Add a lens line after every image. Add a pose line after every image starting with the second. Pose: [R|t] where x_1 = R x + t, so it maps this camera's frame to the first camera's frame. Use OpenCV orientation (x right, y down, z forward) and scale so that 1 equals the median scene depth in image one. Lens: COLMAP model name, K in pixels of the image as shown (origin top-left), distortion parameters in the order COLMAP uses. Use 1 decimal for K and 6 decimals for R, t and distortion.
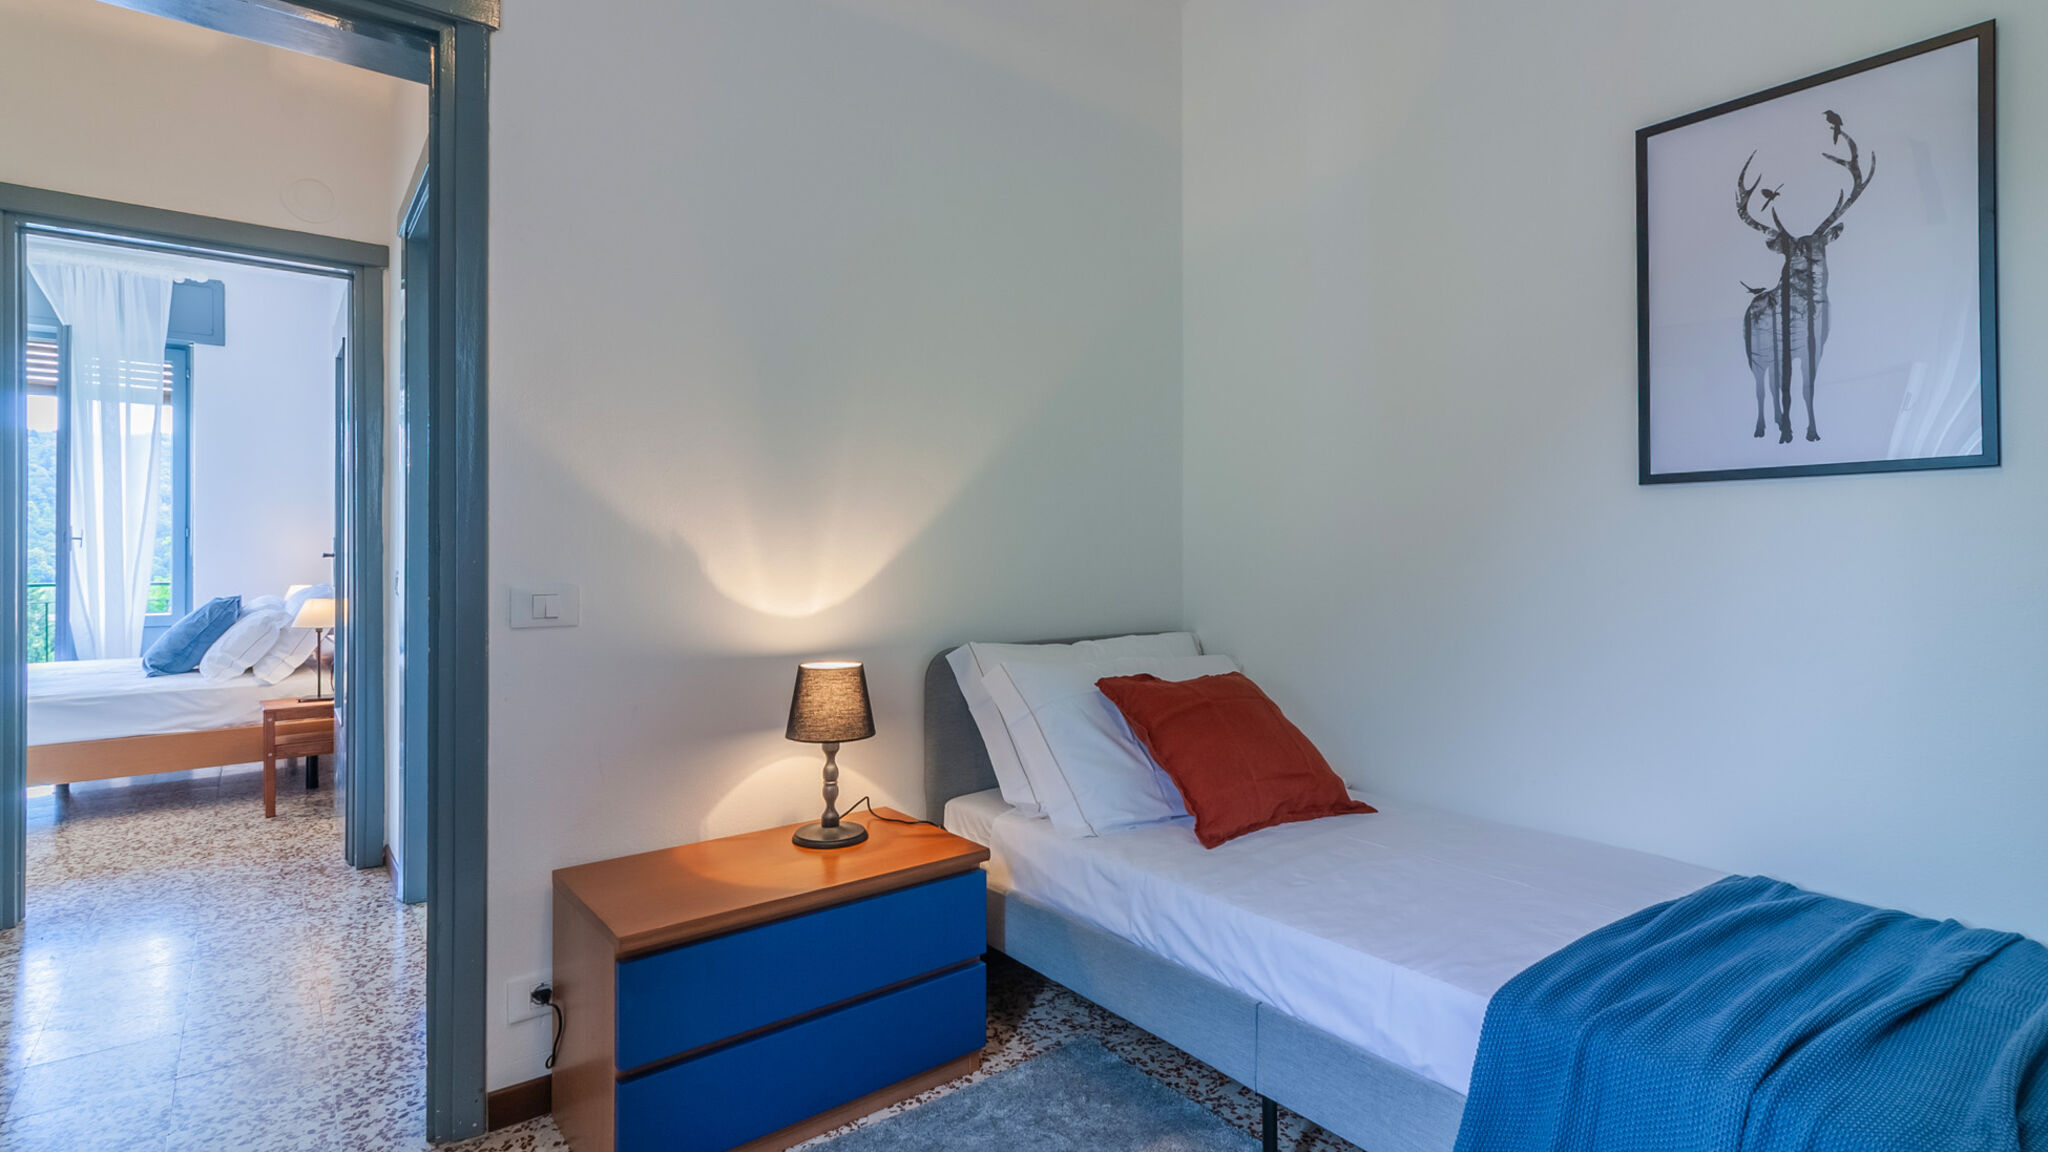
lens RADIAL K [[998.3, 0, 1011.1], [0, 998.3, 548.4], [0, 0, 1]] dist [0.019869, 0.000106]
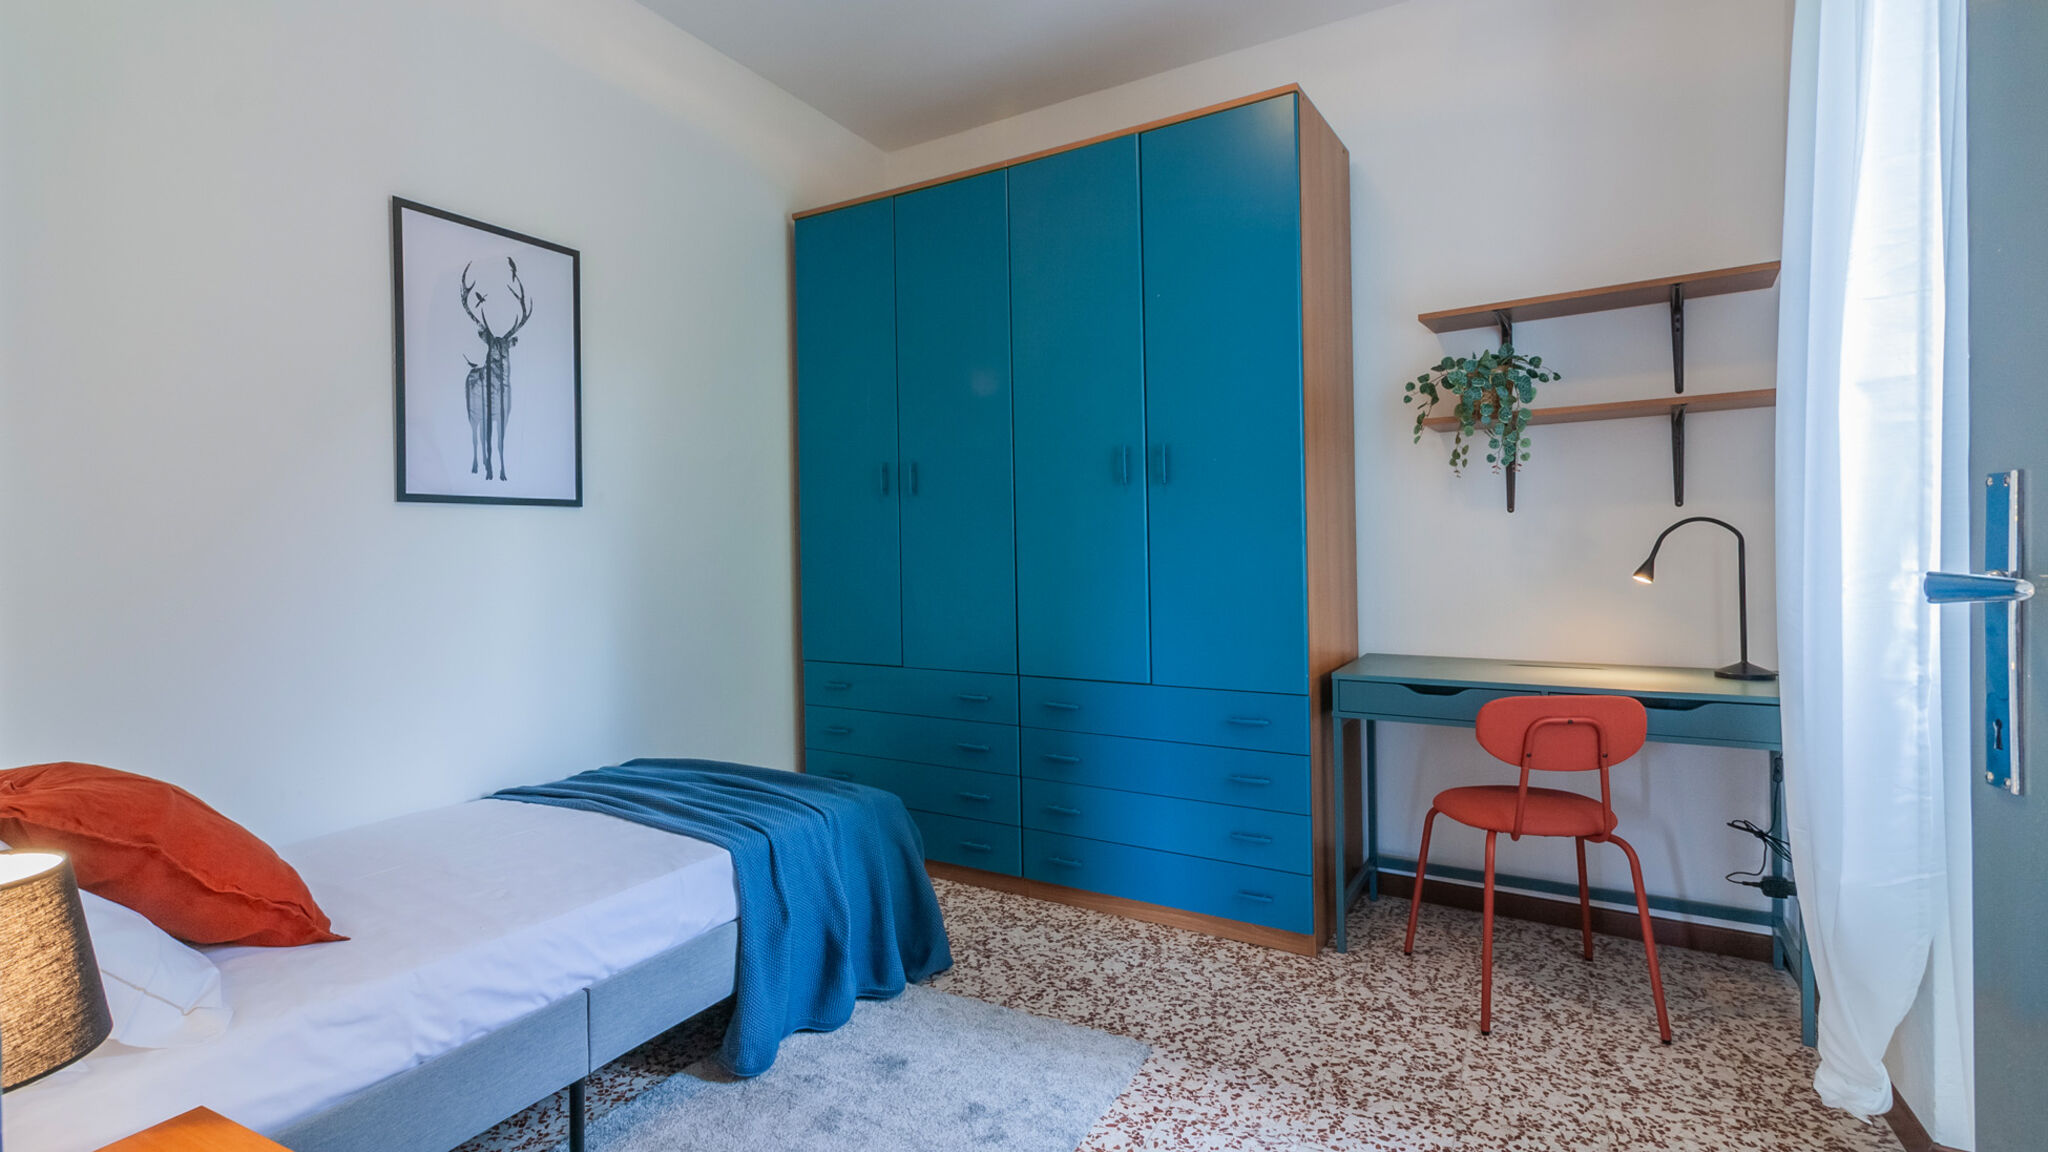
lens RADIAL K [[998.3, 0, 1011.1], [0, 998.3, 548.4], [0, 0, 1]] dist [0.019869, 0.000106]
pose [[-0.409789, 0.005079, 0.912166, -0.787403], [0.011499, 0.999934, -0.000401, -0.000583], [-0.912108, 0.010325, -0.409821, 0.902379]]
